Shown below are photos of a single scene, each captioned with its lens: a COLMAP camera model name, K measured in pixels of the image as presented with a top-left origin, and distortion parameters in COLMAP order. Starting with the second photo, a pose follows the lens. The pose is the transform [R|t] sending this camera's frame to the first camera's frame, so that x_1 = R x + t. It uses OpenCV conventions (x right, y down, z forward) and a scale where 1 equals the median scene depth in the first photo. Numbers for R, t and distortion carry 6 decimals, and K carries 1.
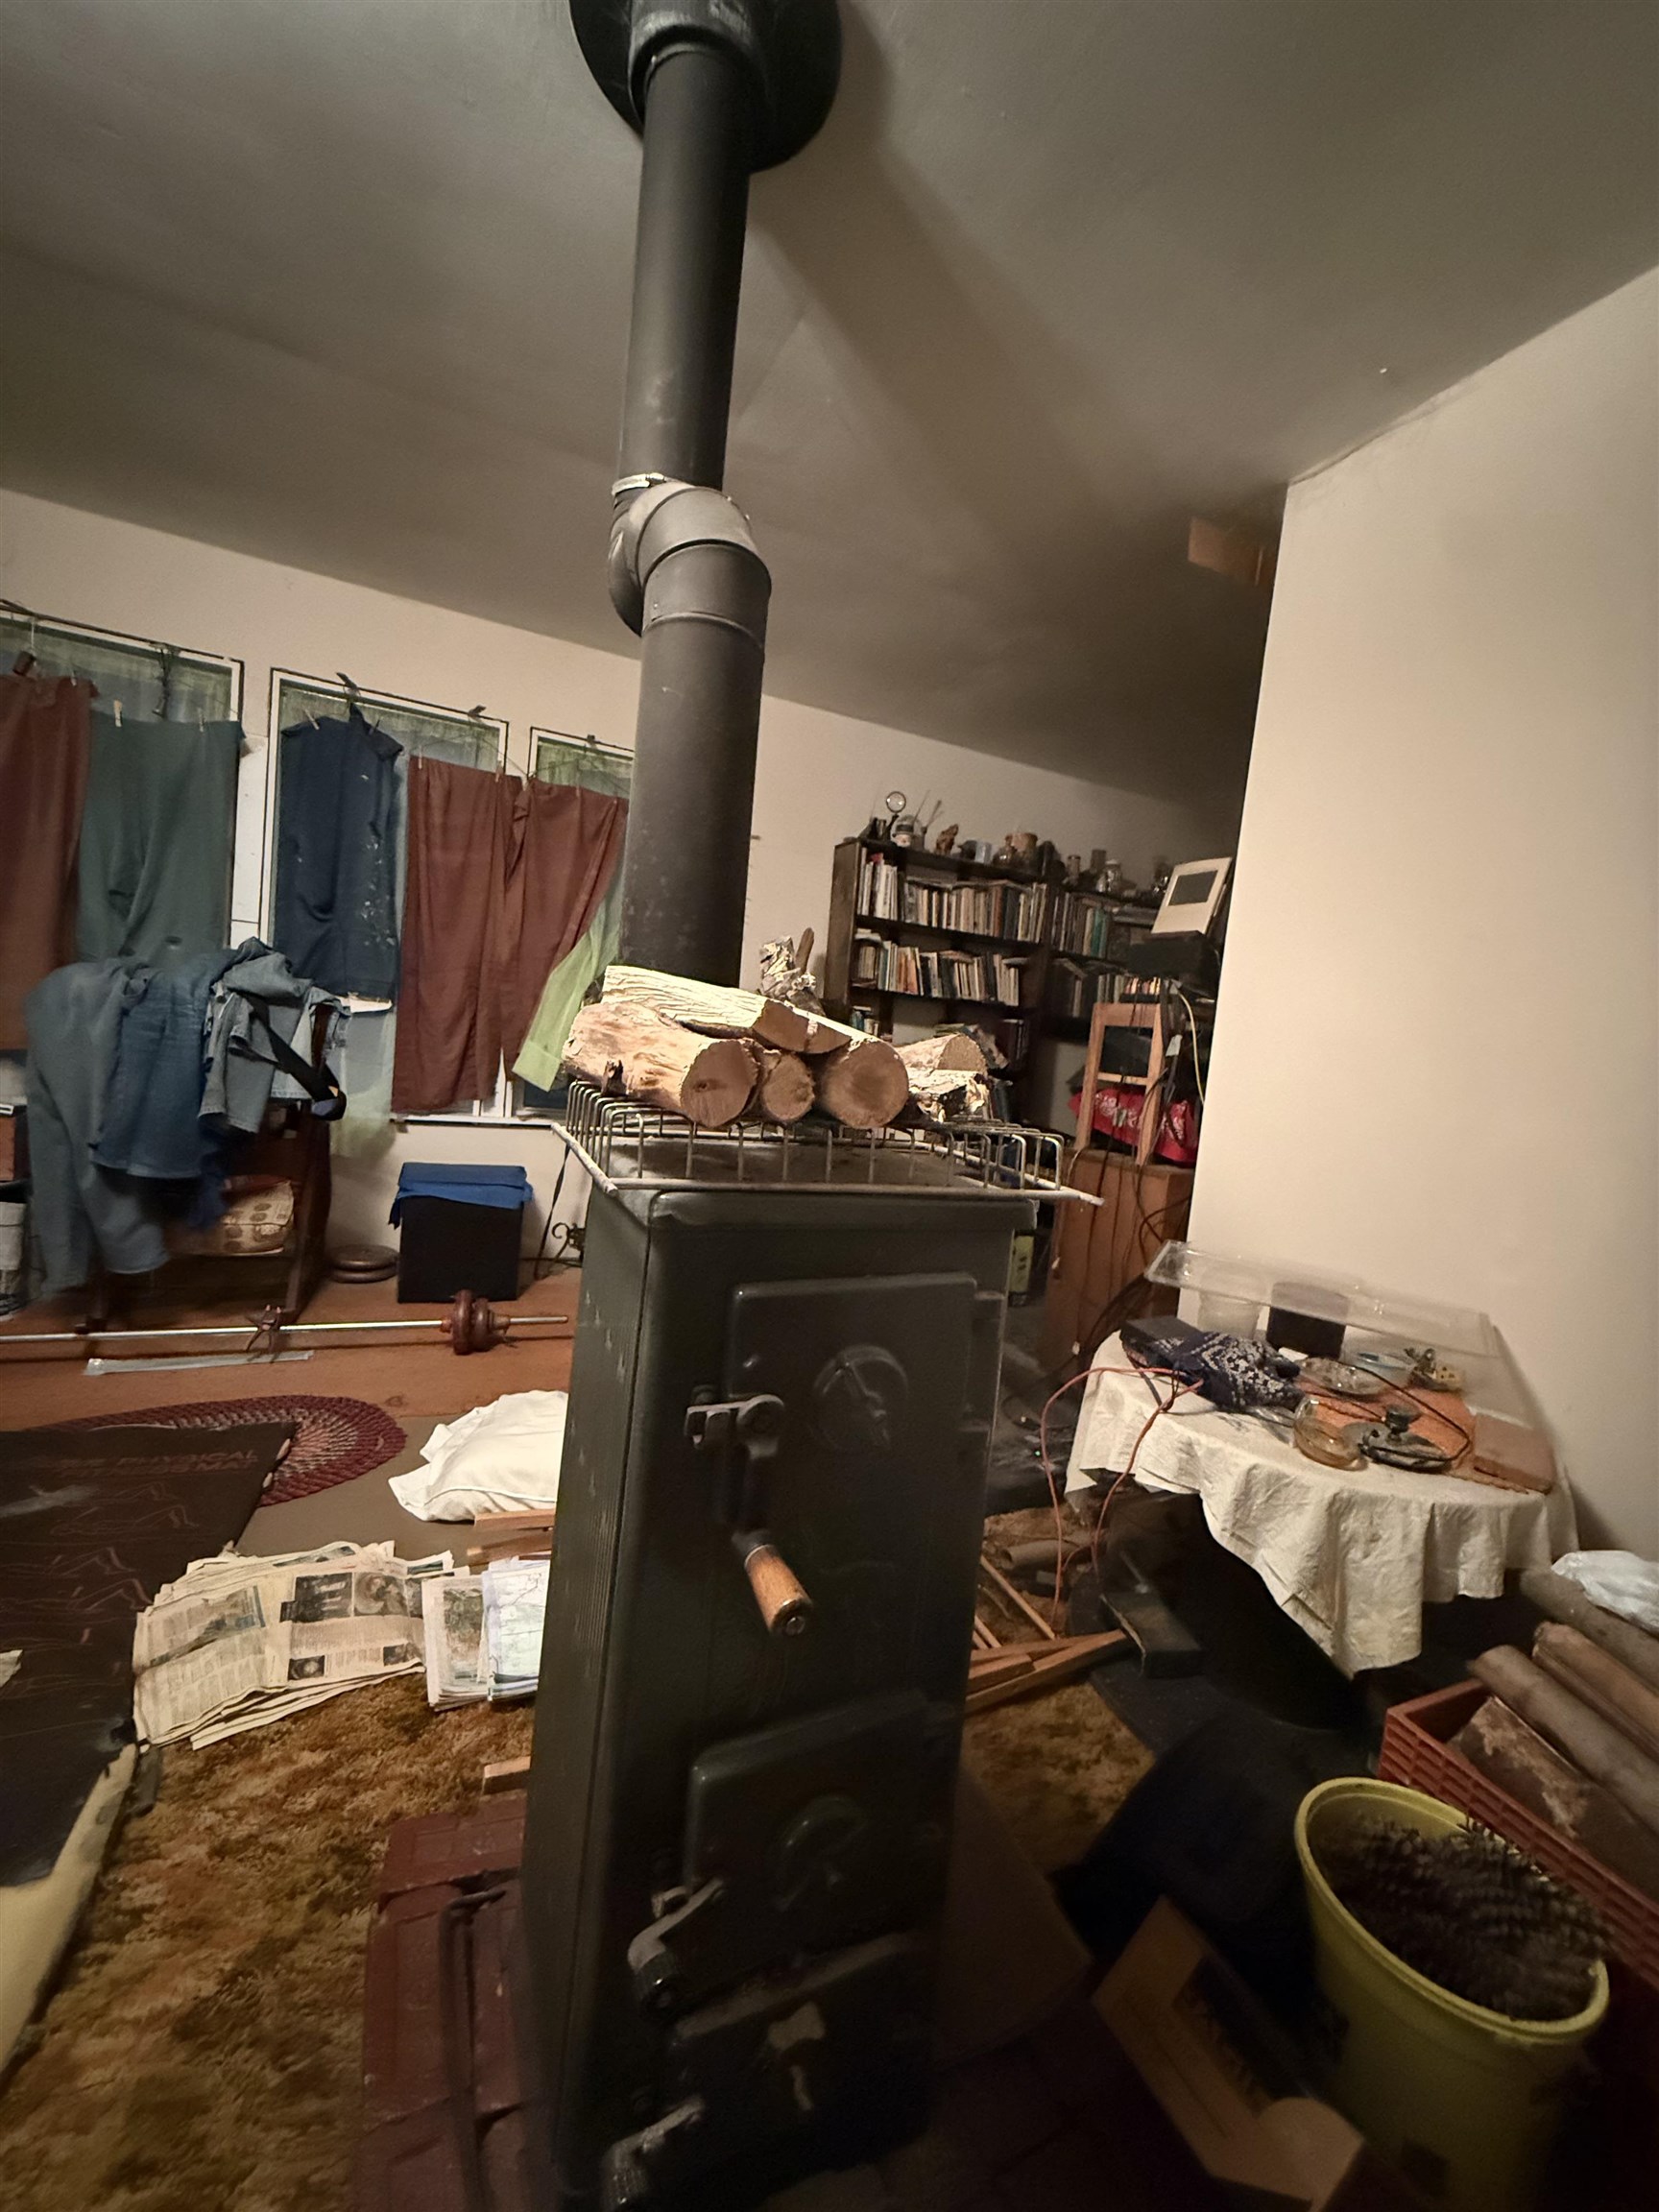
lens RADIAL K [[872.3, 0, 828.5], [0, 872.3, 1093.6], [0, 0, 1]] dist [-0.004618, 0.001058]
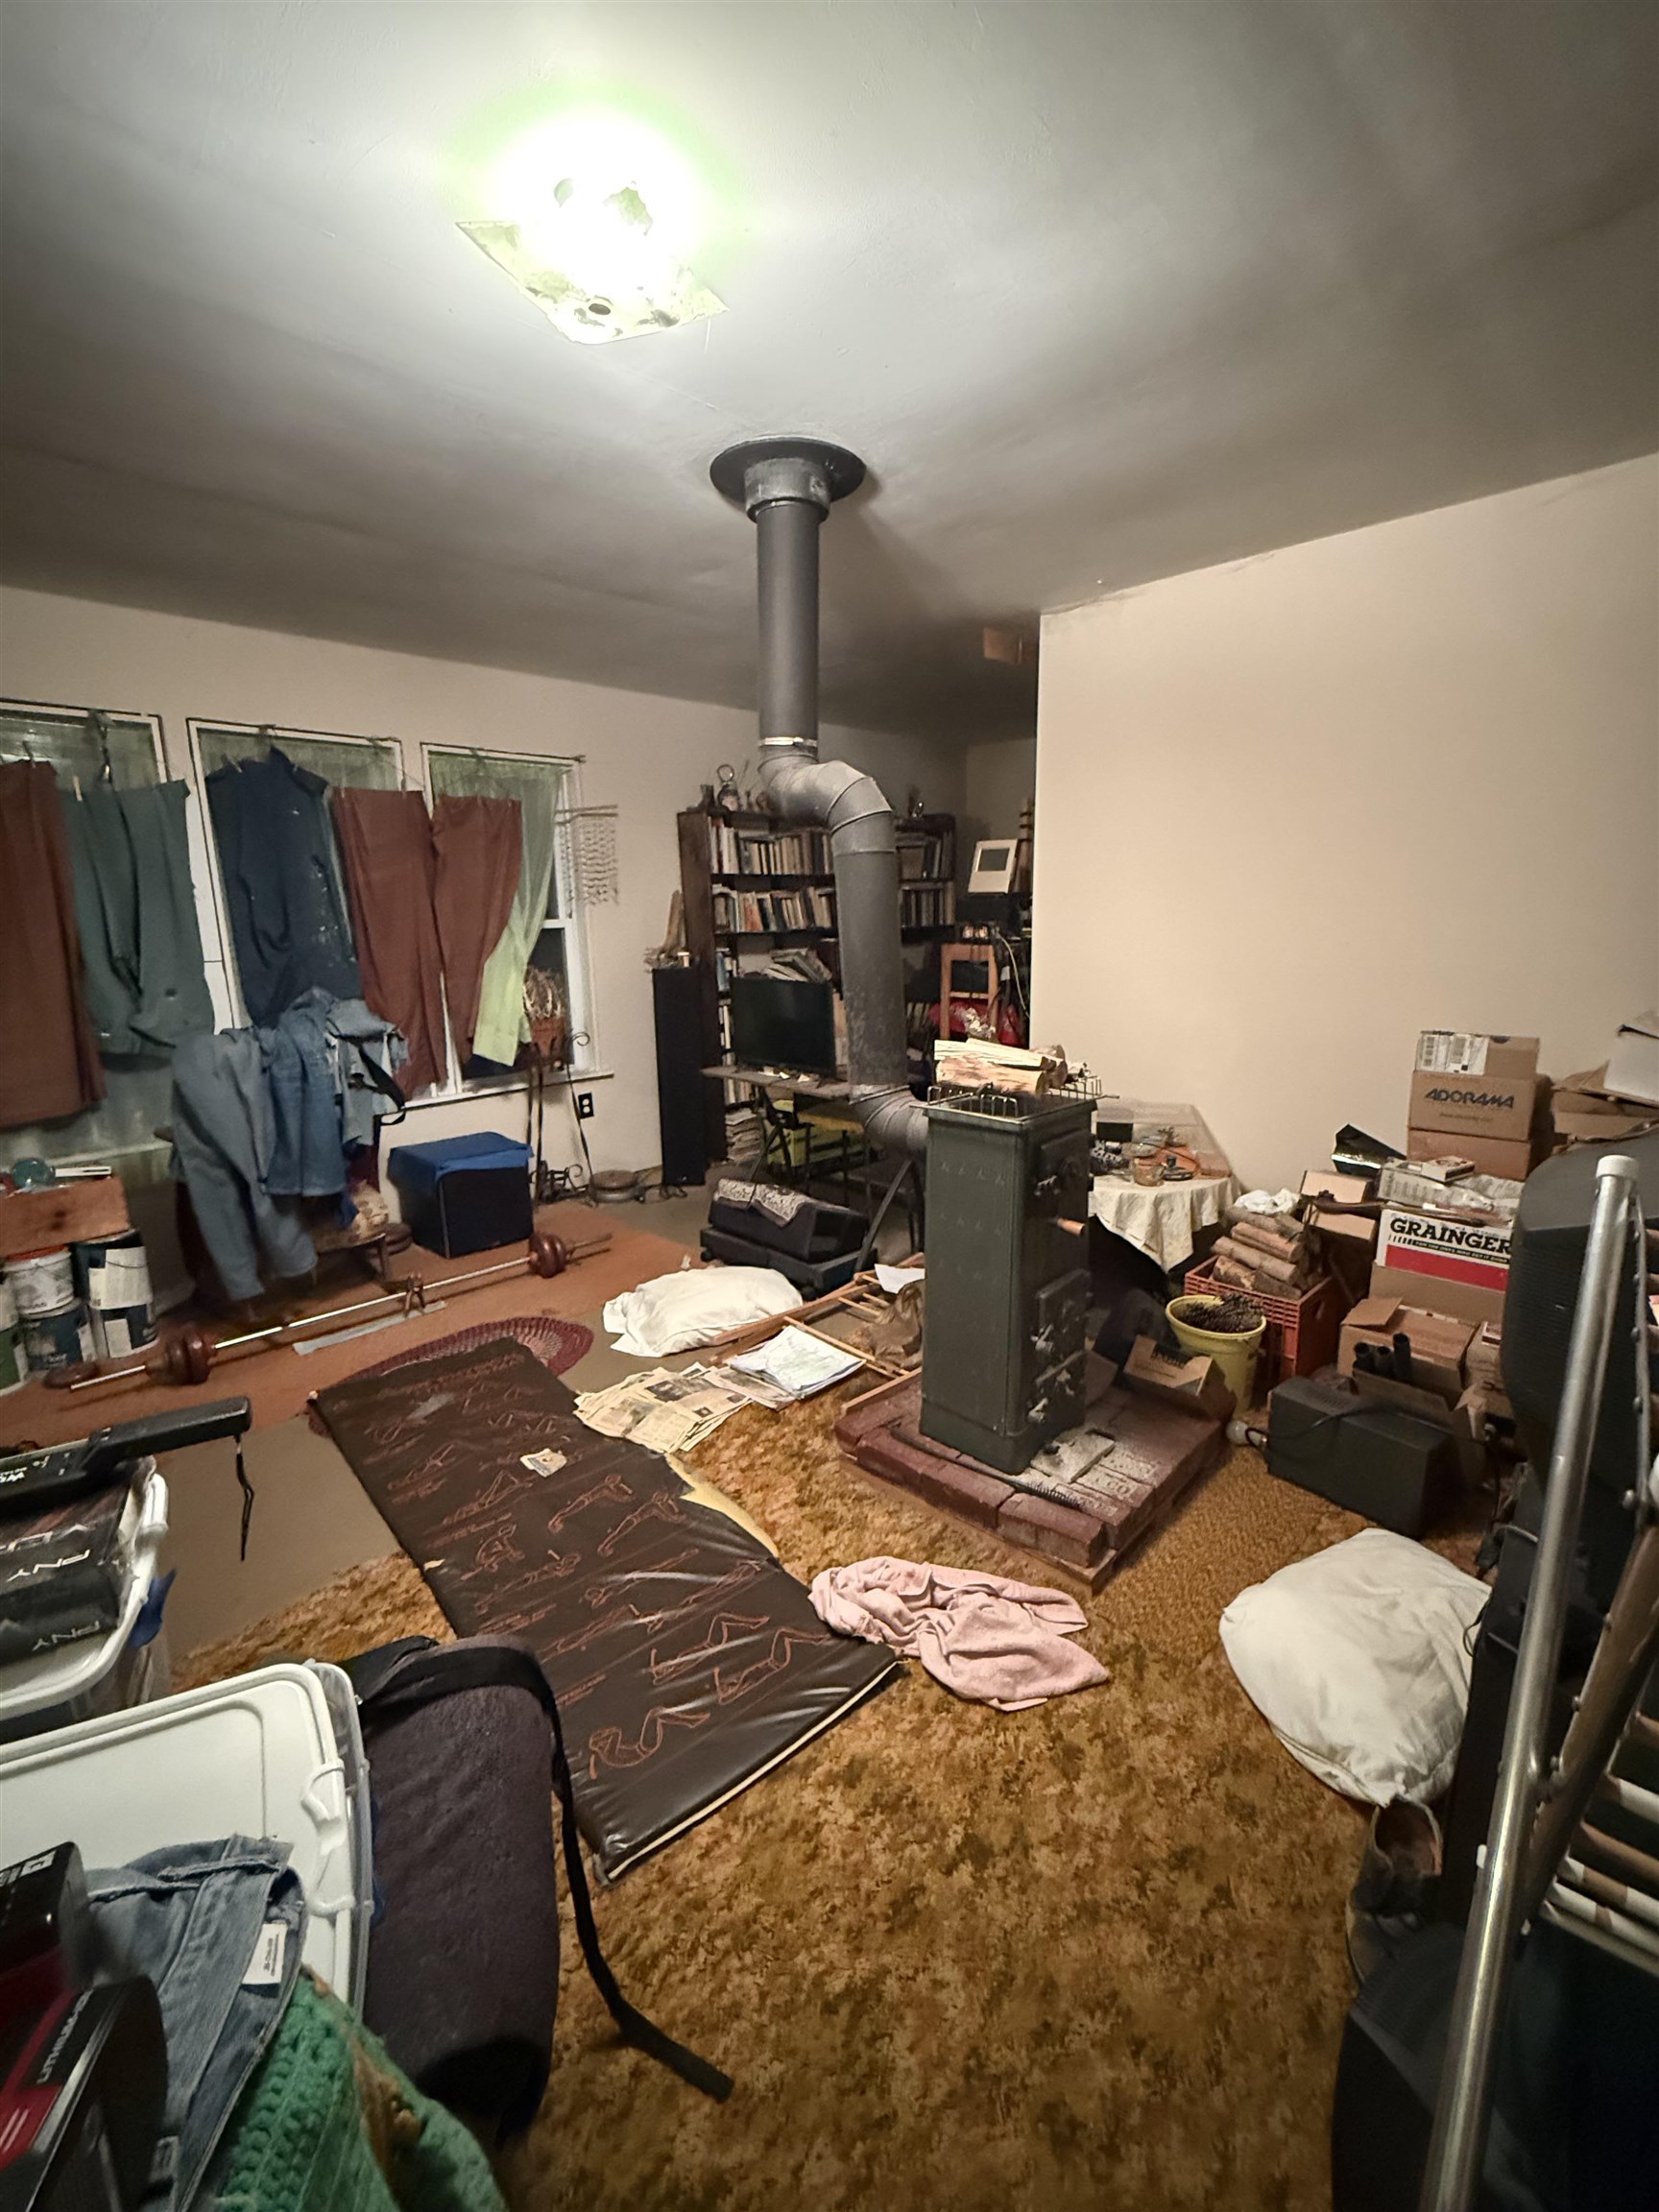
lens RADIAL K [[949.9, 0, 821.1], [0, 949.9, 1093.4], [0, 0, 1]] dist [-0.002444, -0.000007]
pose [[0.928971, -0.183732, 0.321333, -0.727964], [0.137814, 0.977379, 0.160427, -0.237452], [-0.343540, -0.104748, 0.933278, -0.732890]]
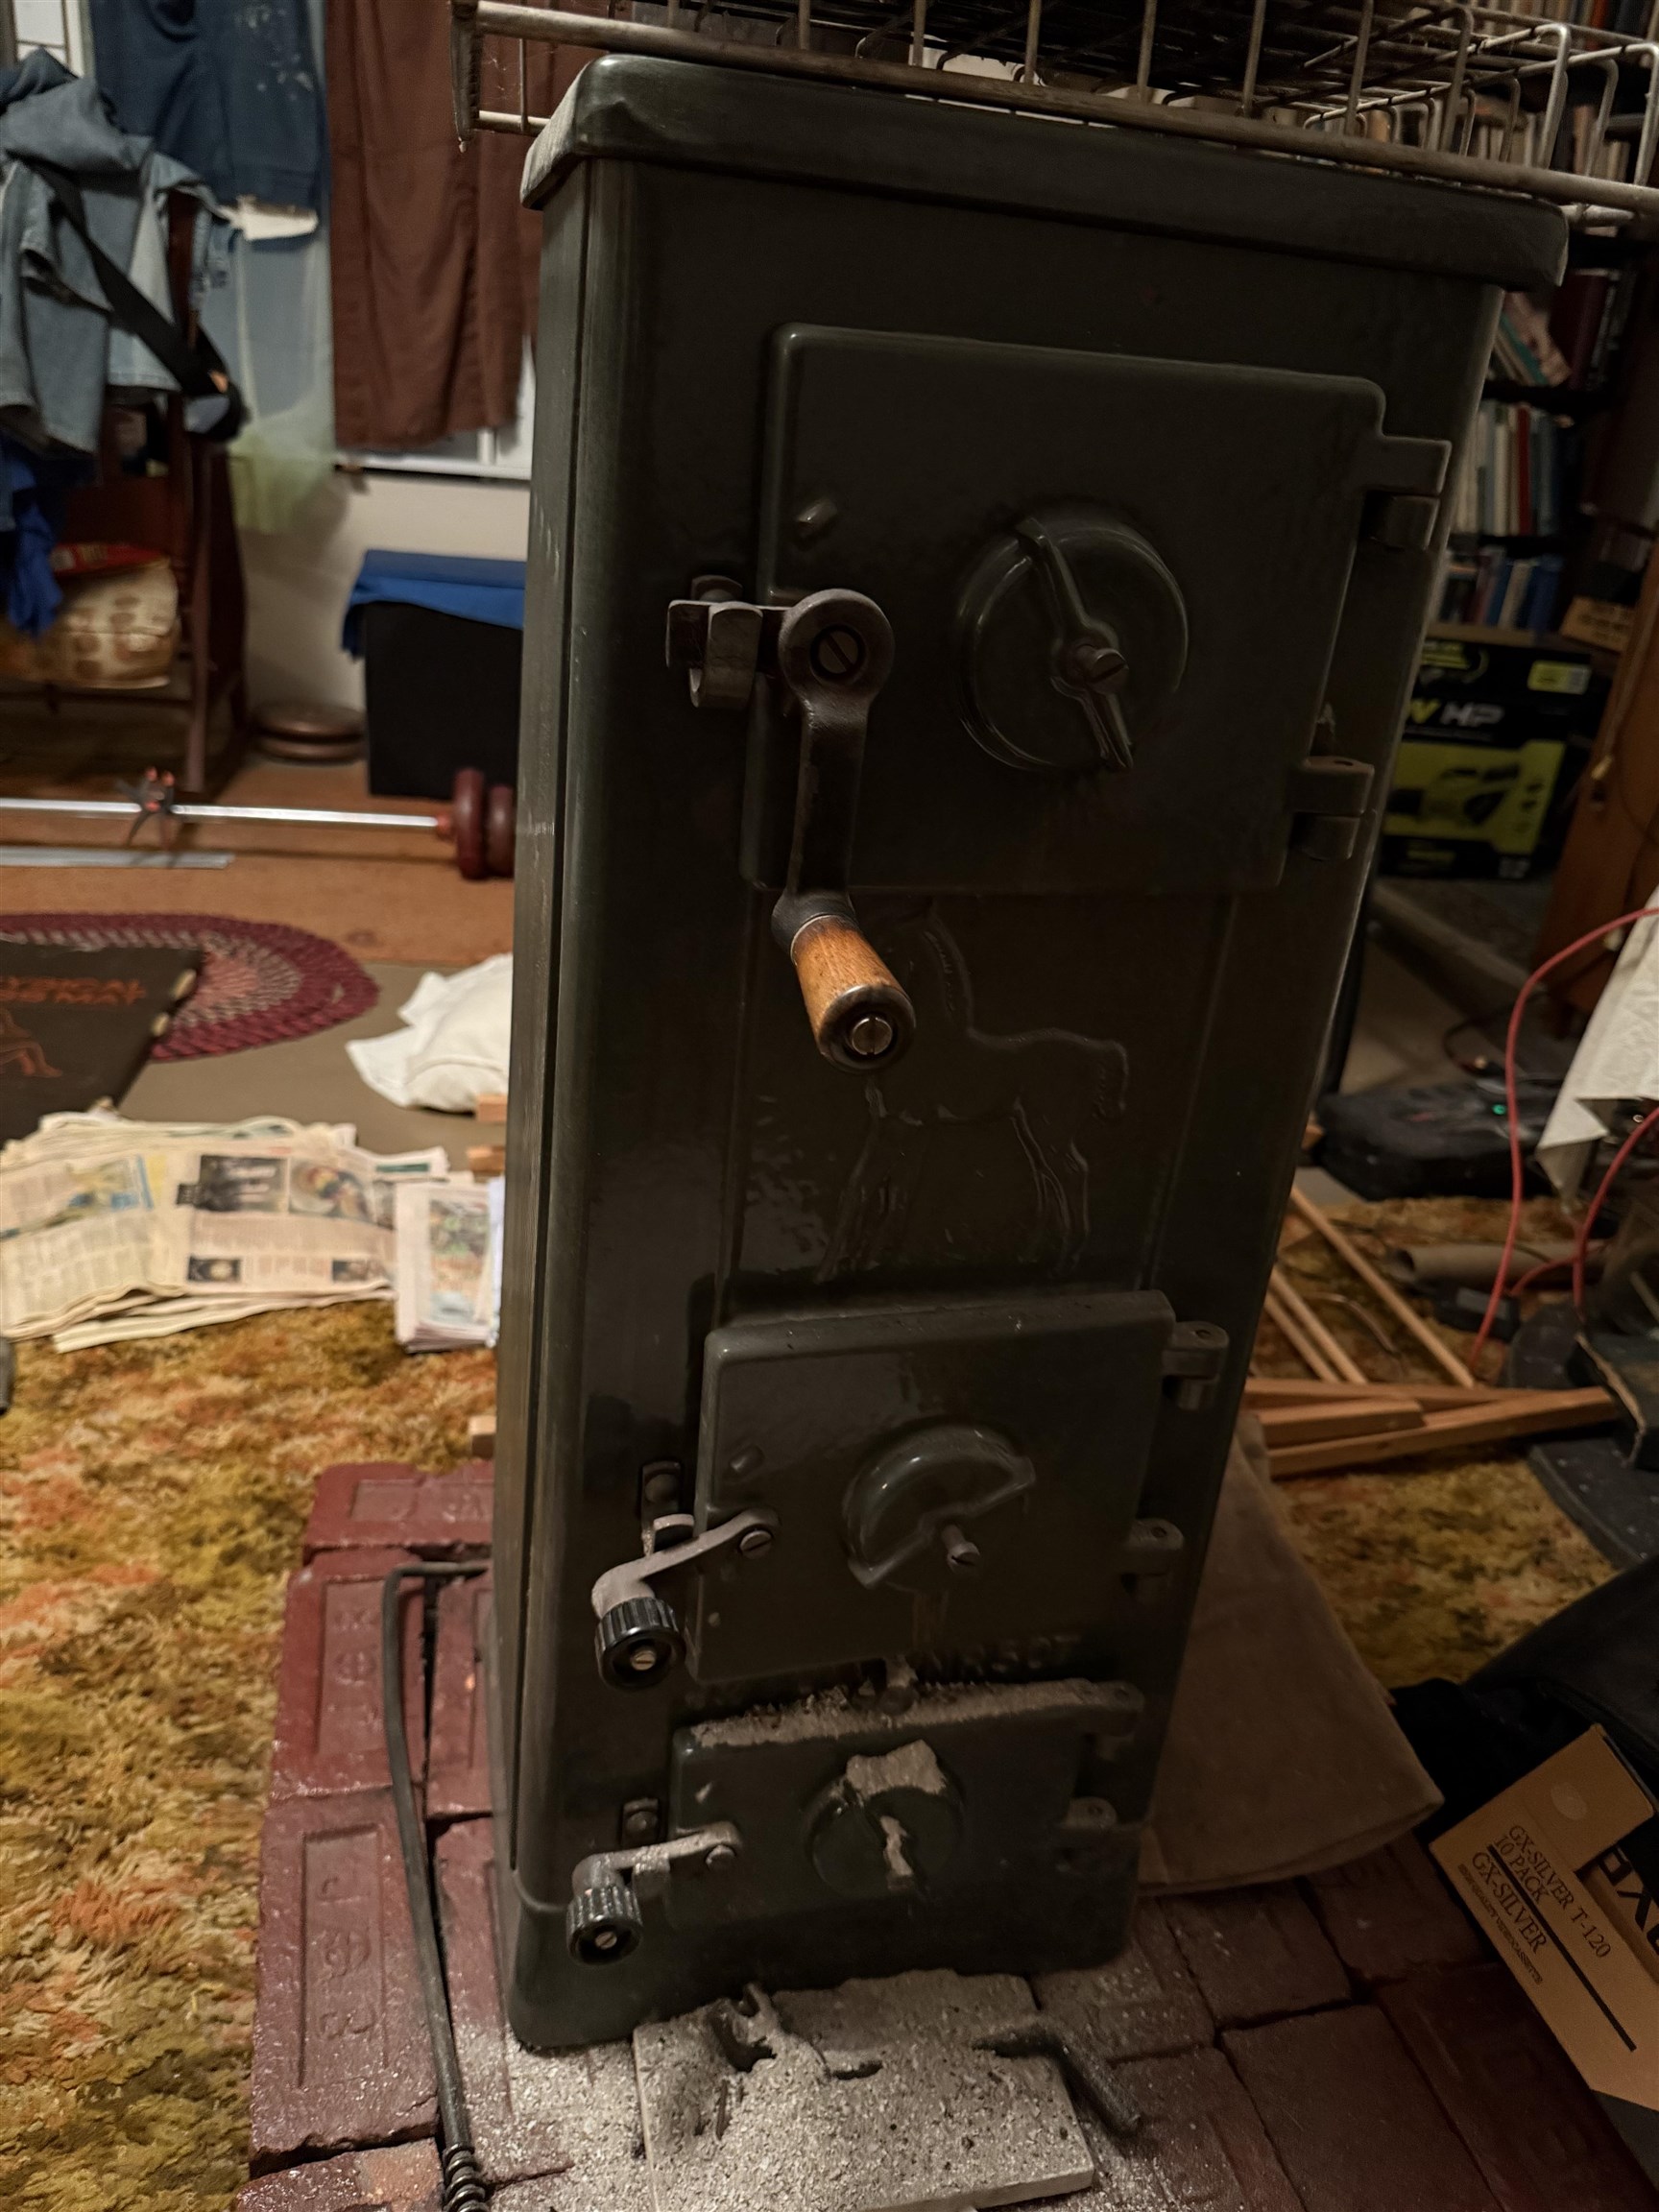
lens RADIAL K [[1575.6, 0, 843.3], [0, 1575.6, 1099.8], [0, 0, 1]] dist [0.021146, -0.051949]
pose [[0.979478, 0.087240, -0.181695, 0.035268], [-0.019501, 0.938260, 0.345381, 0.115184], [0.200608, -0.334749, 0.920706, 0.064721]]
